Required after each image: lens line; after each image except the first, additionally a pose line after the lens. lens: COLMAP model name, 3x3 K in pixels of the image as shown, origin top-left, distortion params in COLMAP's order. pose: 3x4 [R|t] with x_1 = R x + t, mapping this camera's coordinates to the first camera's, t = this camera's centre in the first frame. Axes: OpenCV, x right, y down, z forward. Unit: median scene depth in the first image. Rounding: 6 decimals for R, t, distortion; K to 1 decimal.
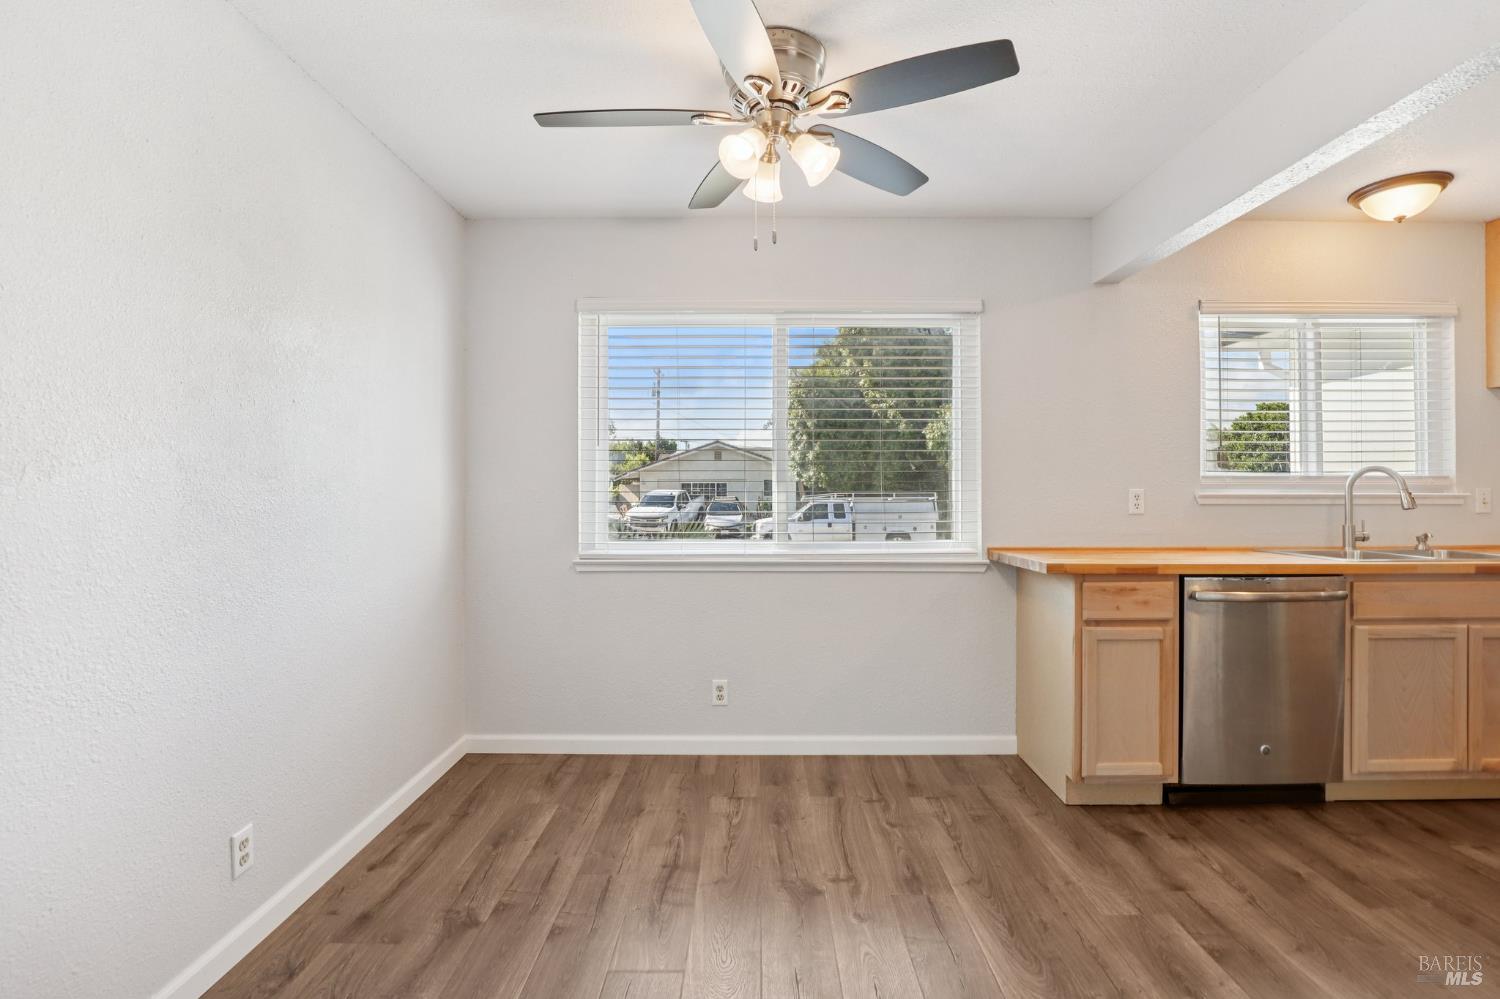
lens RADIAL K [[697.5, 0, 762.2], [0, 697.5, 486.7], [0, 0, 1]] dist [-0.025899, 0.002635]
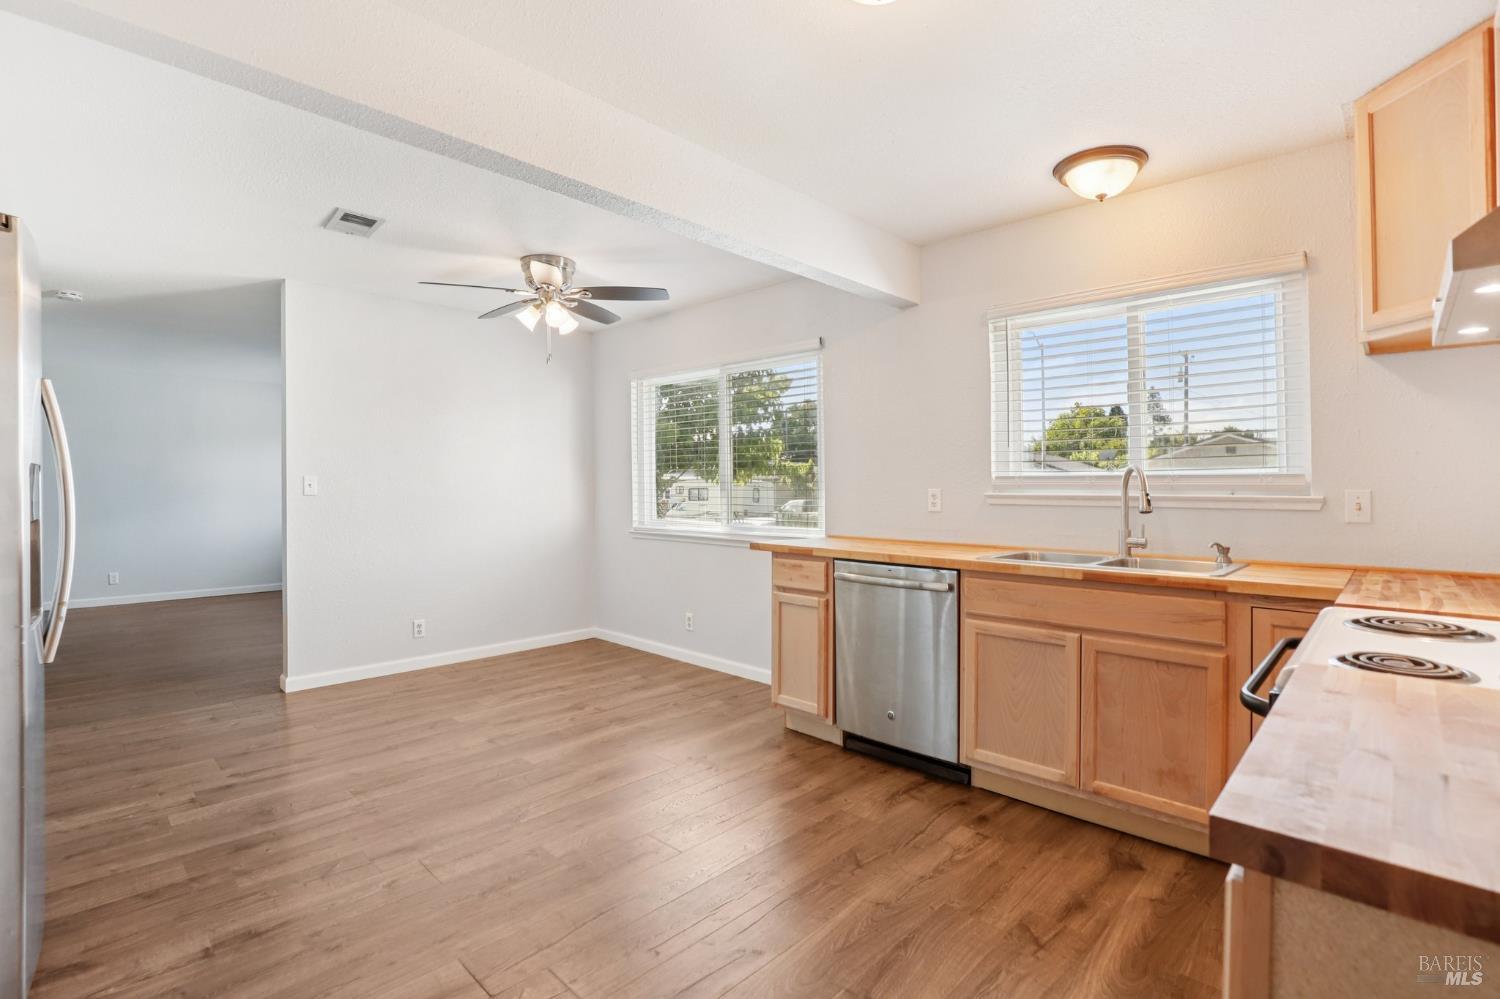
lens RADIAL K [[697.5, 0, 759.1], [0, 697.5, 501.0], [0, 0, 1]] dist [-0.025899, 0.002635]
pose [[0.723668, 0.014227, -0.690001, 1.383889], [-0.001273, 0.999813, 0.019280, 0.001245], [0.690147, -0.013074, 0.723551, 0.004743]]
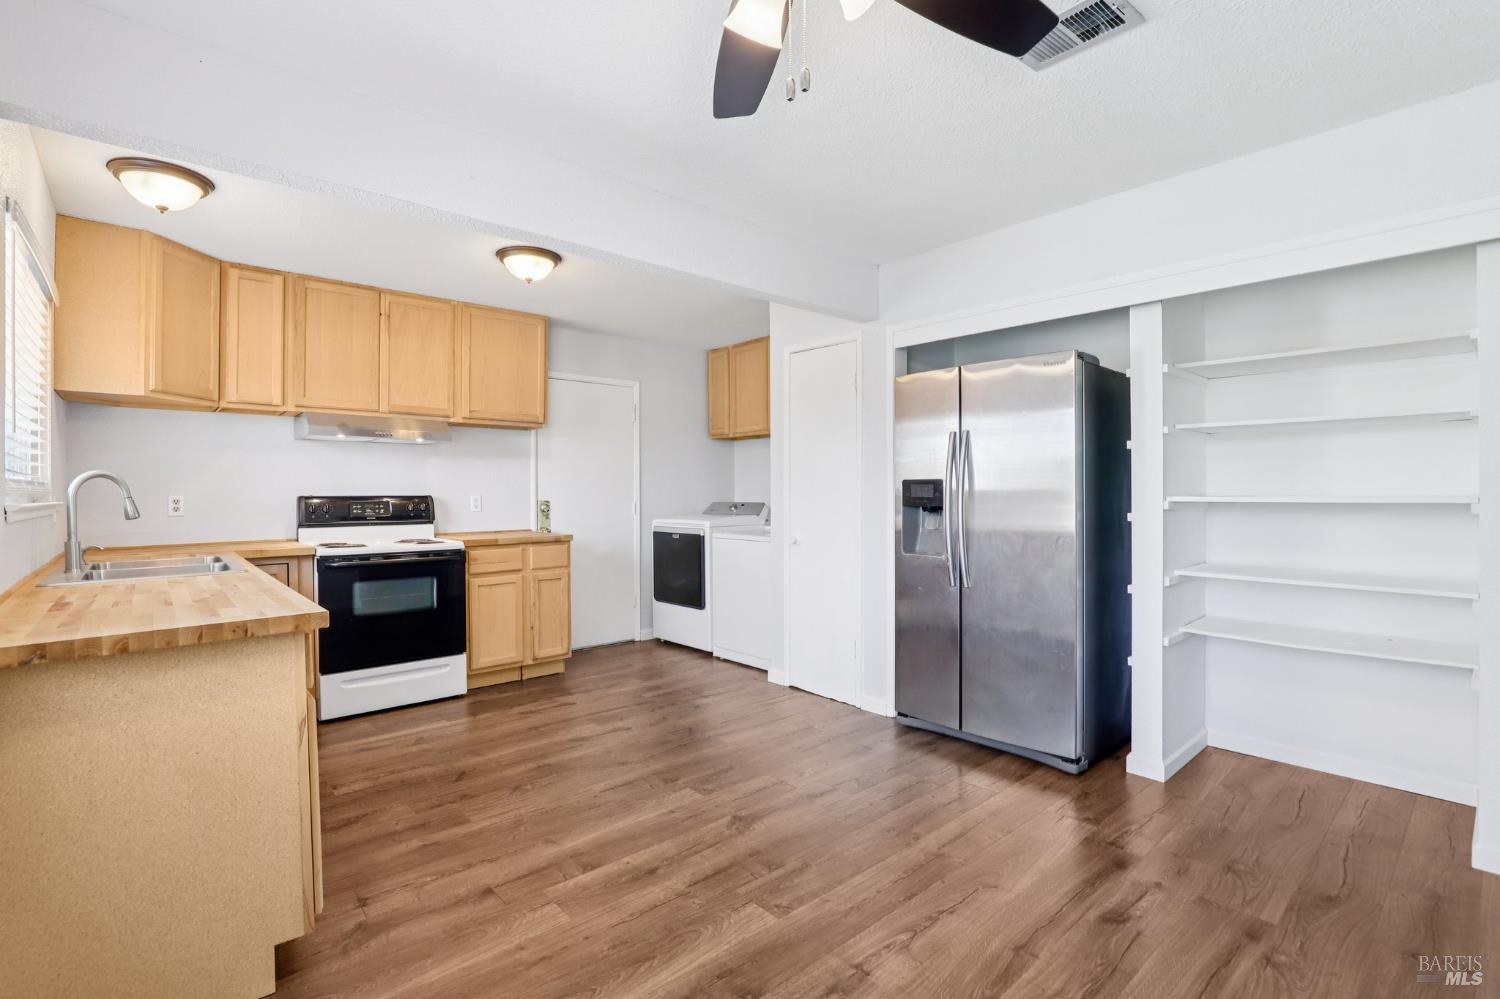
lens RADIAL K [[697.5, 0, 750.1], [0, 697.5, 518.9], [0, 0, 1]] dist [-0.025899, 0.002635]
pose [[-0.664701, -0.022520, 0.746770, -0.315875], [0.004234, 0.999416, 0.033907, 0.009769], [-0.747098, 0.025700, -0.664217, 1.126473]]
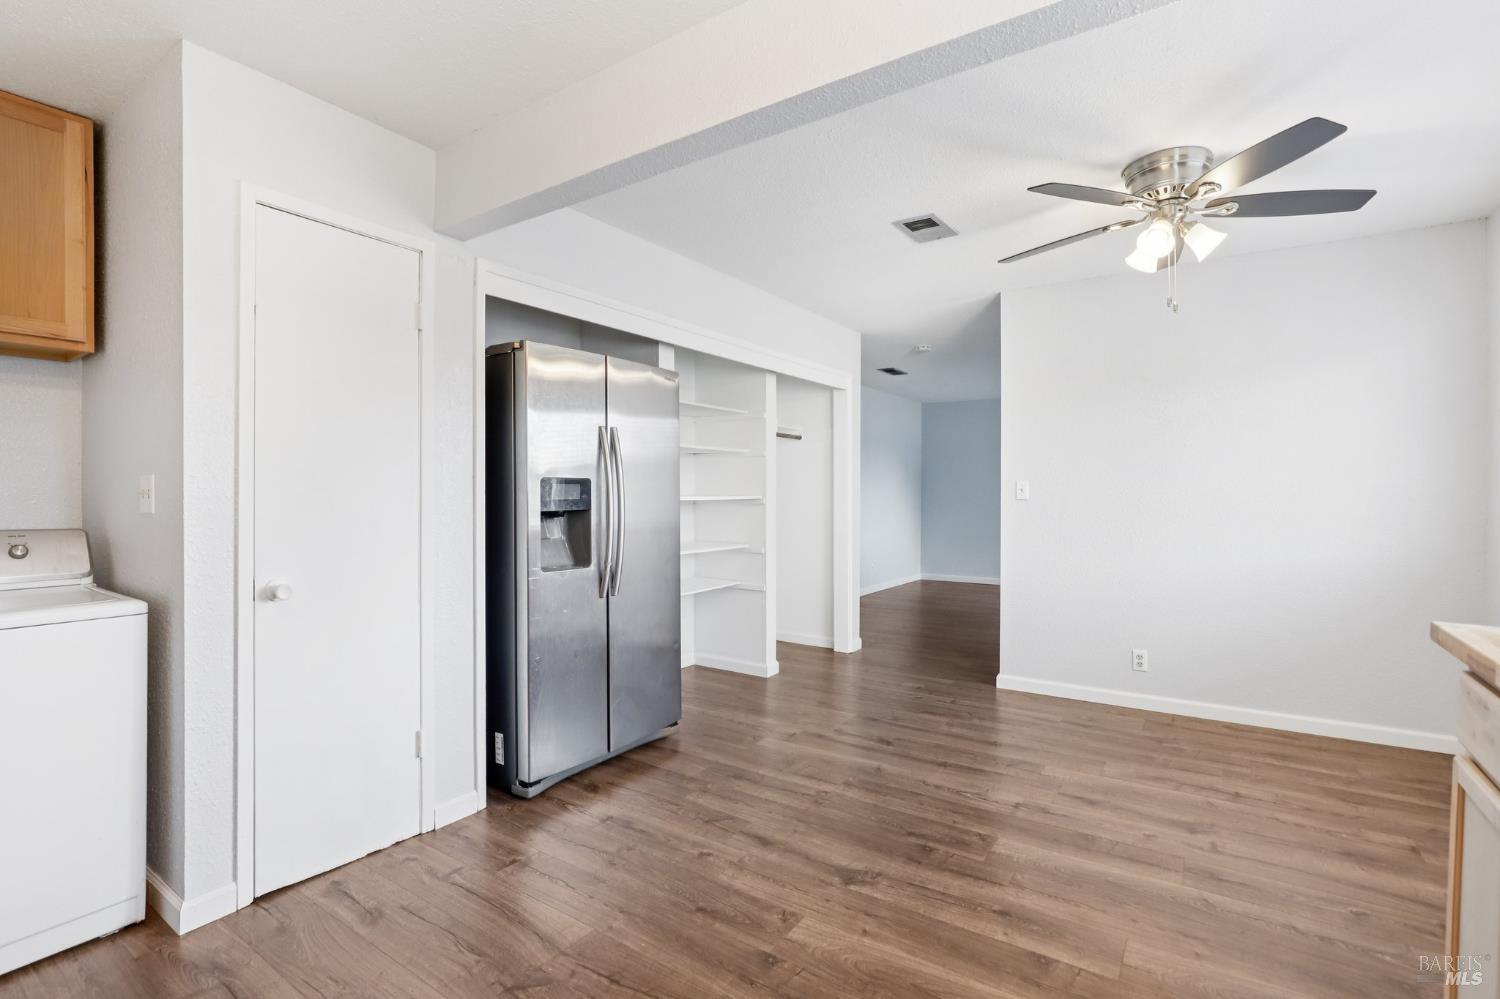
lens RADIAL K [[697.5, 0, 742.6], [0, 697.5, 493.7], [0, 0, 1]] dist [-0.025899, 0.002635]
pose [[-0.564518, 0.003947, -0.825411, 1.219245], [0.001249, 0.999992, 0.003927, 0.002173], [0.825420, 0.001186, -0.564518, 0.847907]]
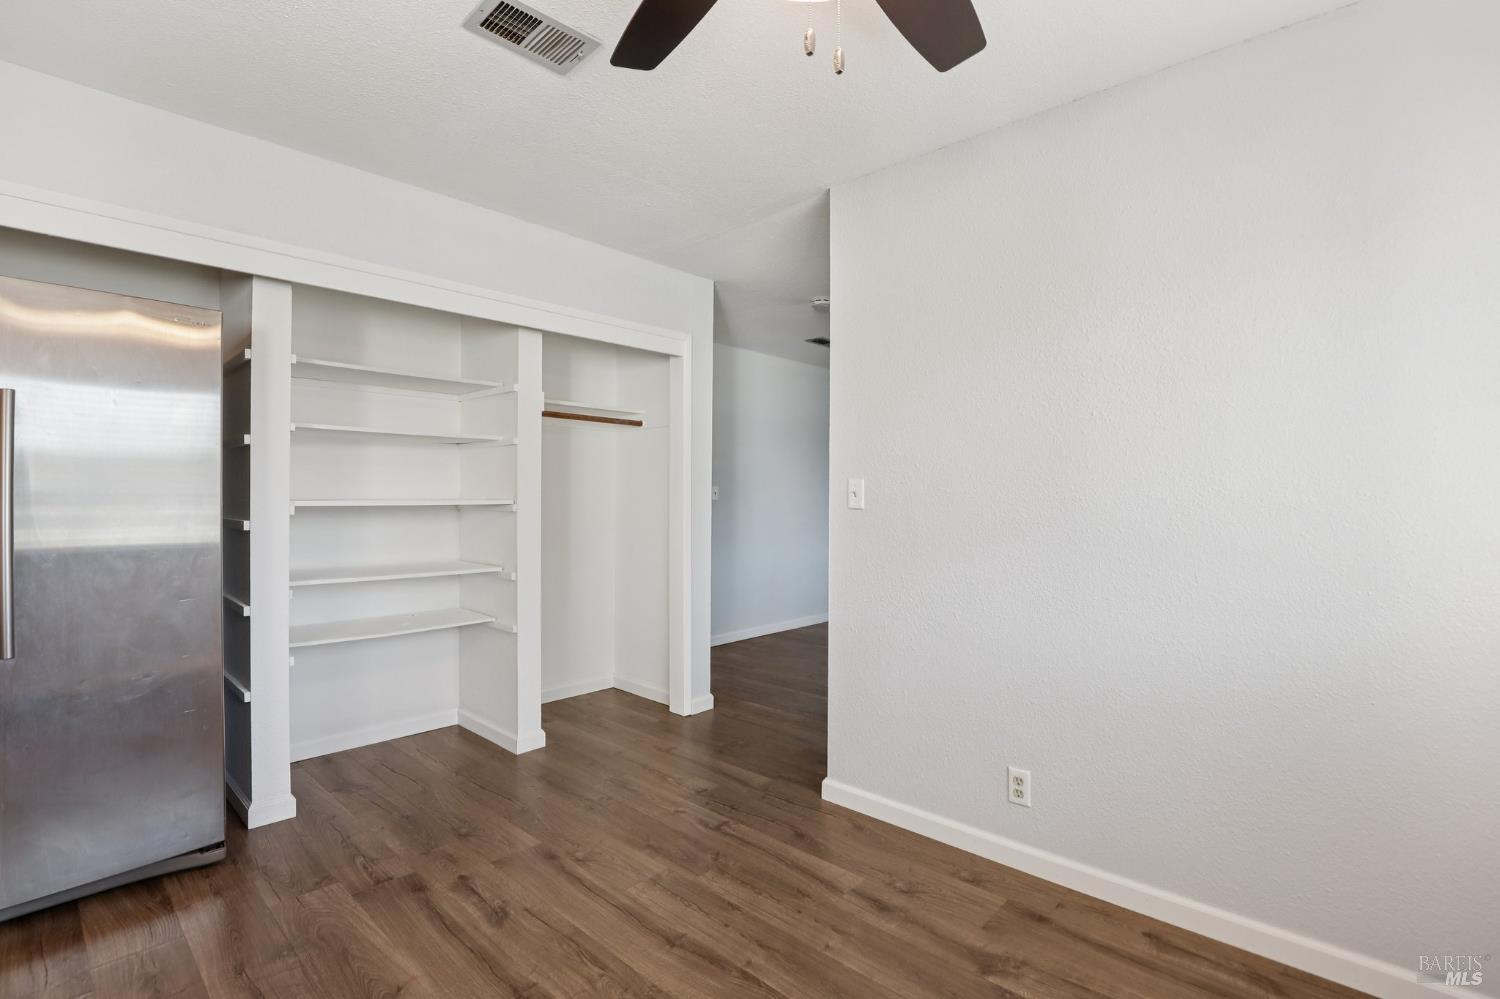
lens RADIAL K [[697.5, 0, 739.7], [0, 697.5, 492.3], [0, 0, 1]] dist [-0.025899, 0.002635]
pose [[-0.682389, -0.005240, -0.730970, 0.362287], [-0.004169, 0.999986, -0.003277, 0.002945], [0.730977, 0.000812, -0.682401, 1.056070]]
